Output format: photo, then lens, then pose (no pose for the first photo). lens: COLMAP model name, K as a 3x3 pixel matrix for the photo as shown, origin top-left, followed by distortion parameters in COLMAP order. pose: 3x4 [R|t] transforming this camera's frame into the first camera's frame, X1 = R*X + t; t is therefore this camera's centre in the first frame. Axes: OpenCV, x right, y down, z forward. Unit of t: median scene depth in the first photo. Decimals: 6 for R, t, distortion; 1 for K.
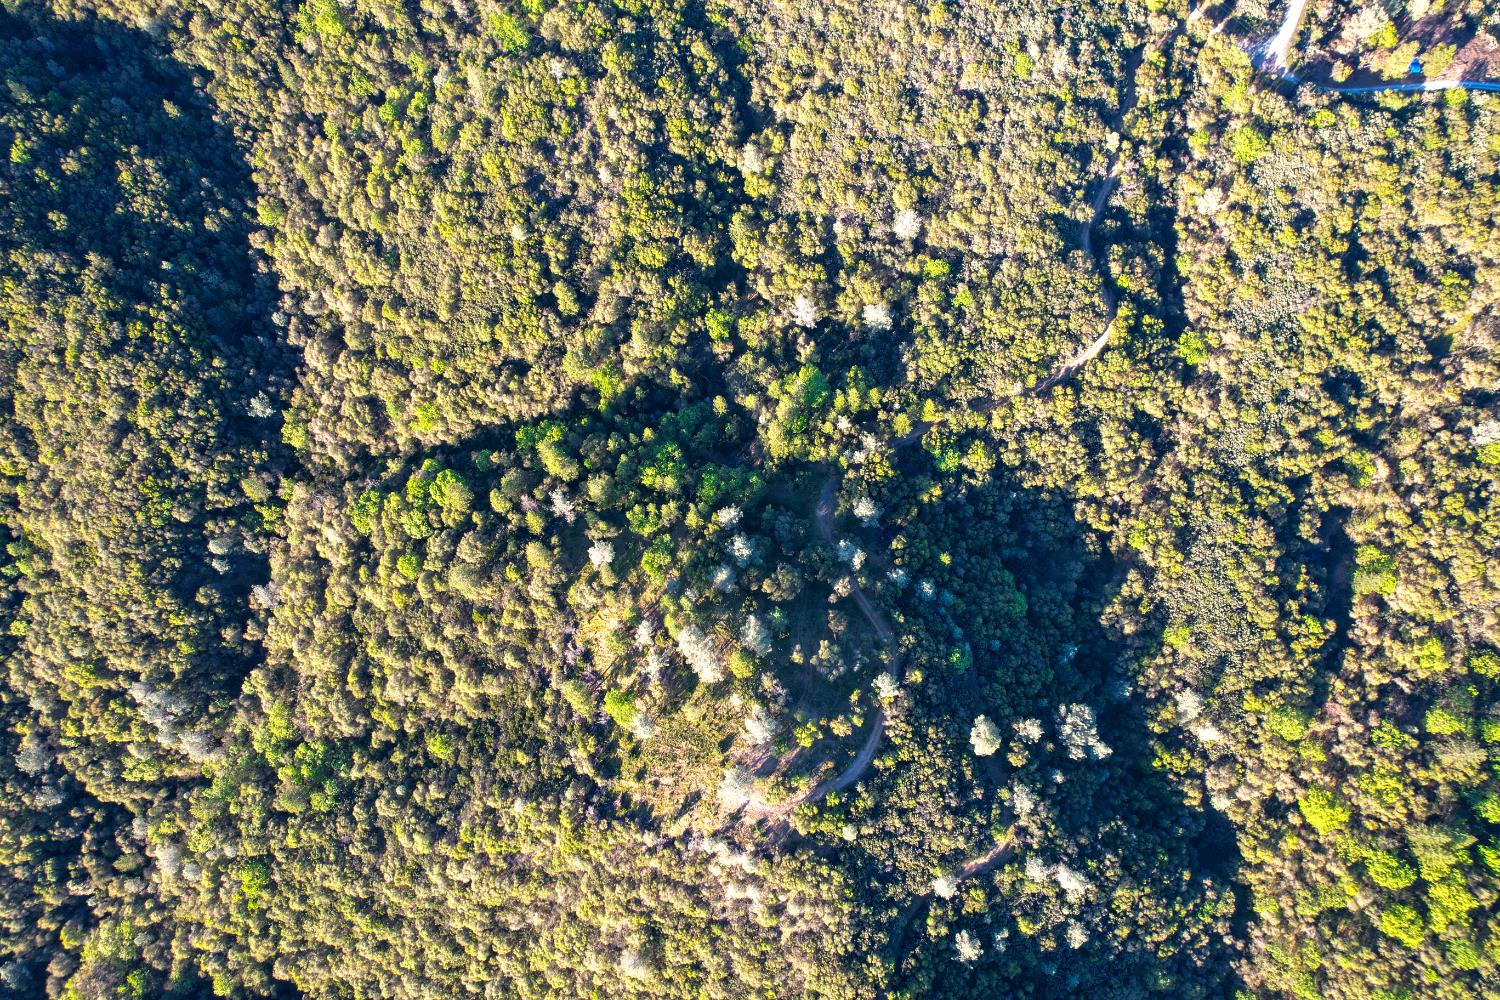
lens RADIAL K [[956.4, 0, 744.8], [0, 956.4, 509.6], [0, 0, 1]] dist [-0.068021, 0.055460]
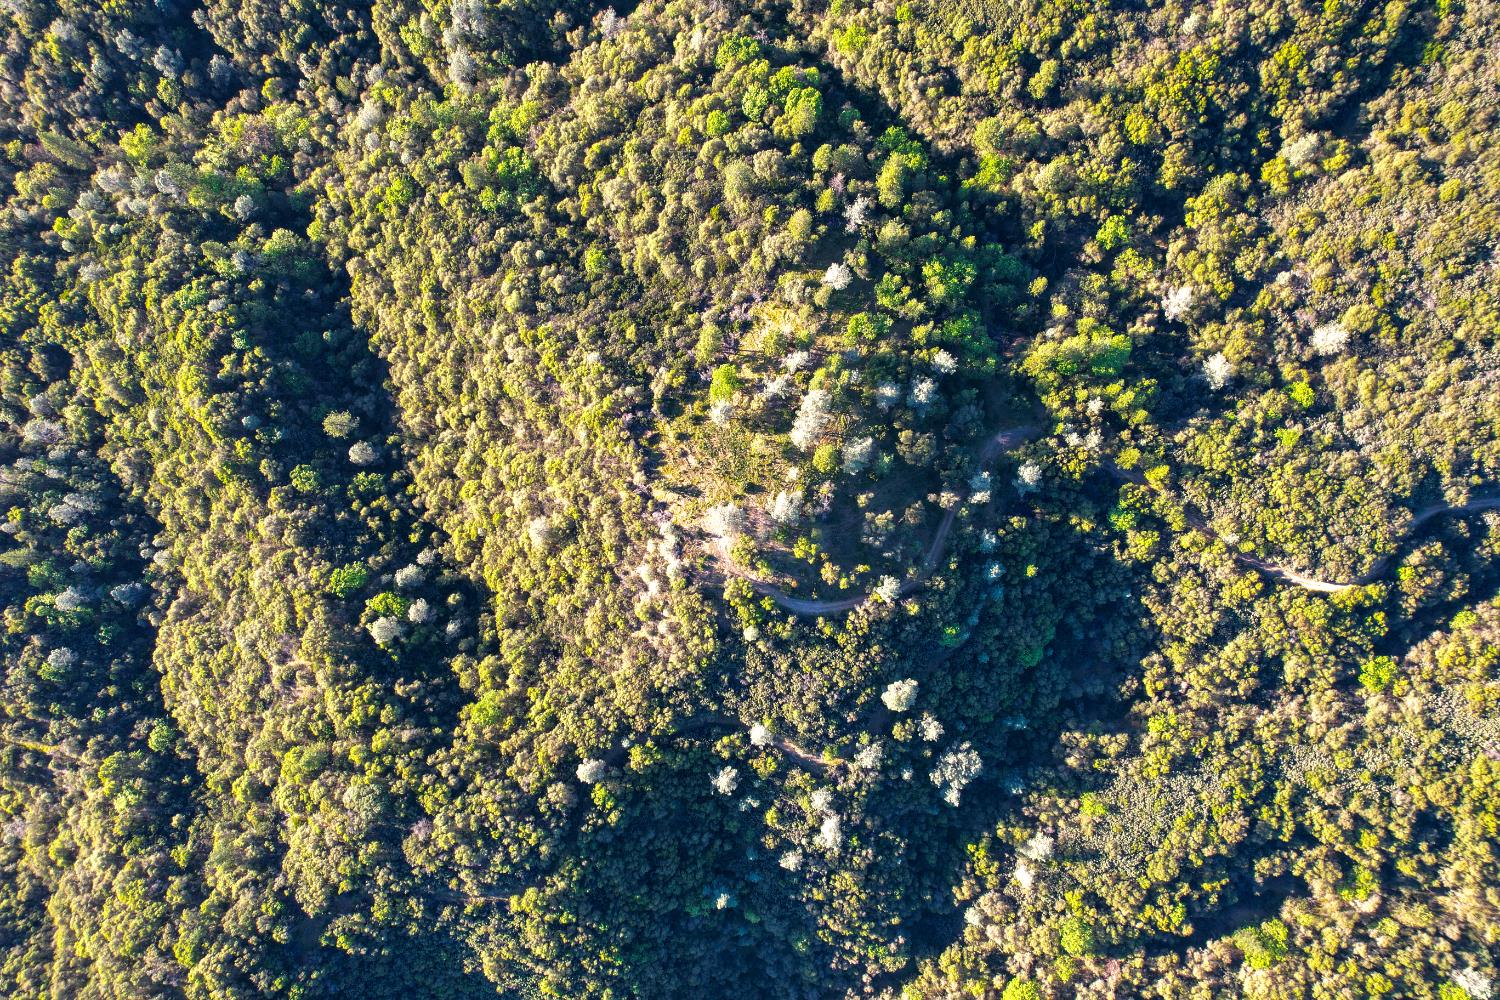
lens RADIAL K [[956.4, 0, 744.8], [0, 956.4, 509.6], [0, 0, 1]] dist [-0.068021, 0.055460]
pose [[0.560588, 0.828072, -0.006126, -0.000006], [-0.799165, 0.542927, 0.258005, 0.000278], [0.216973, -0.139738, 0.966124, 0.002036]]
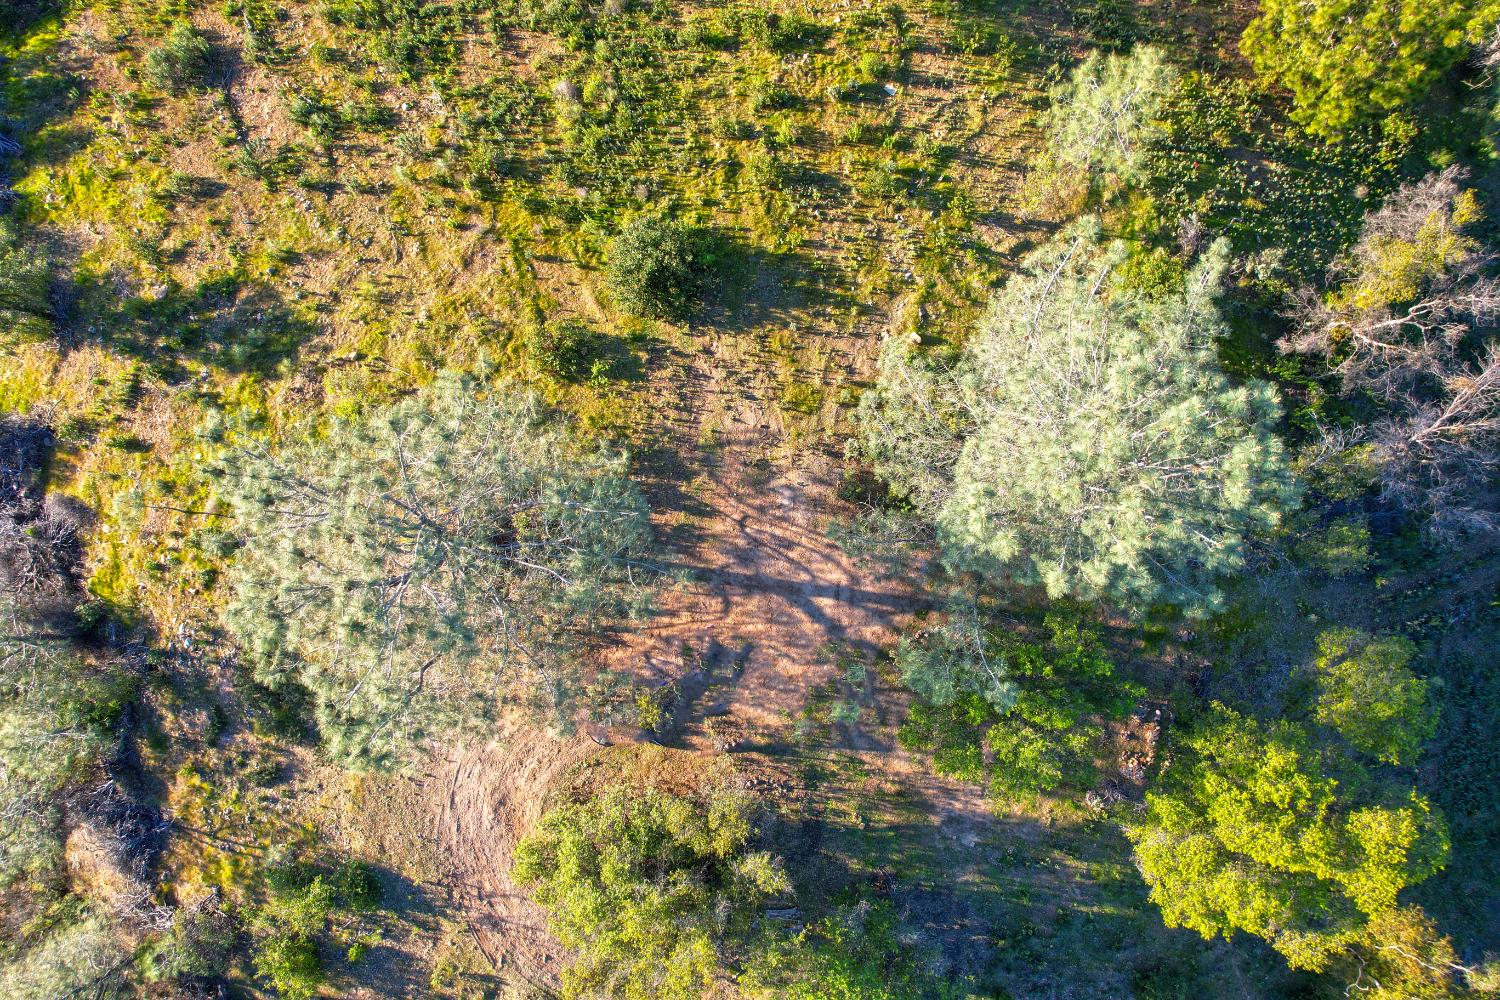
lens RADIAL K [[933.8, 0, 750.0], [0, 933.8, 500.0], [0, 0, 1]] dist [-0.101244, 0.087813]
pose [[0.577484, 0.816399, -0.002339, 0.006504], [-0.790400, 0.559807, 0.248765, 0.421711], [0.204401, -0.141808, 0.968561, 1.617859]]
